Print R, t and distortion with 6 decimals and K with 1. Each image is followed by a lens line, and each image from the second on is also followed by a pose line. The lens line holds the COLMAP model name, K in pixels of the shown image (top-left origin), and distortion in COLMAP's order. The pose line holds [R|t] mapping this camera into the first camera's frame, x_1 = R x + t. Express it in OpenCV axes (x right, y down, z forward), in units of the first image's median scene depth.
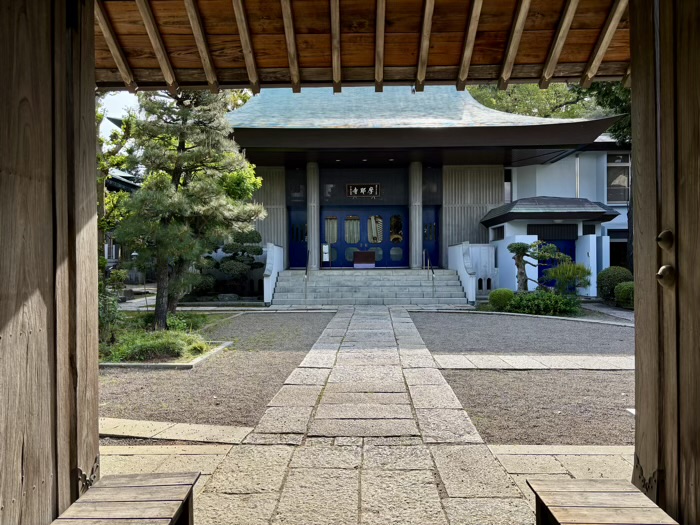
lens RADIAL K [[617.8, 0, 349.1], [0, 617.8, 261.6], [0, 0, 1]] dist [0.001203, 0.000093]
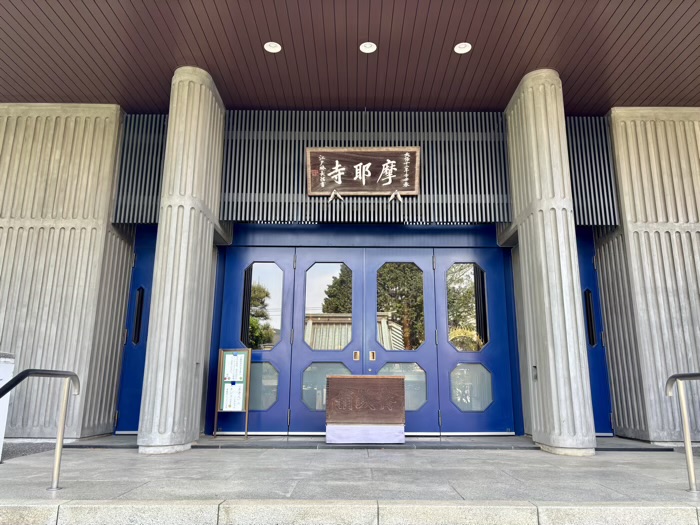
lens RADIAL K [[527.1, 0, 349.6], [0, 527.1, 264.3], [0, 0, 1]] dist [0.005996, 0.000639]
pose [[0.999824, 0.007291, -0.017308, 0.020953], [-0.011071, 0.973226, -0.229581, -0.011389], [0.015171, 0.229733, 0.973136, 0.750847]]
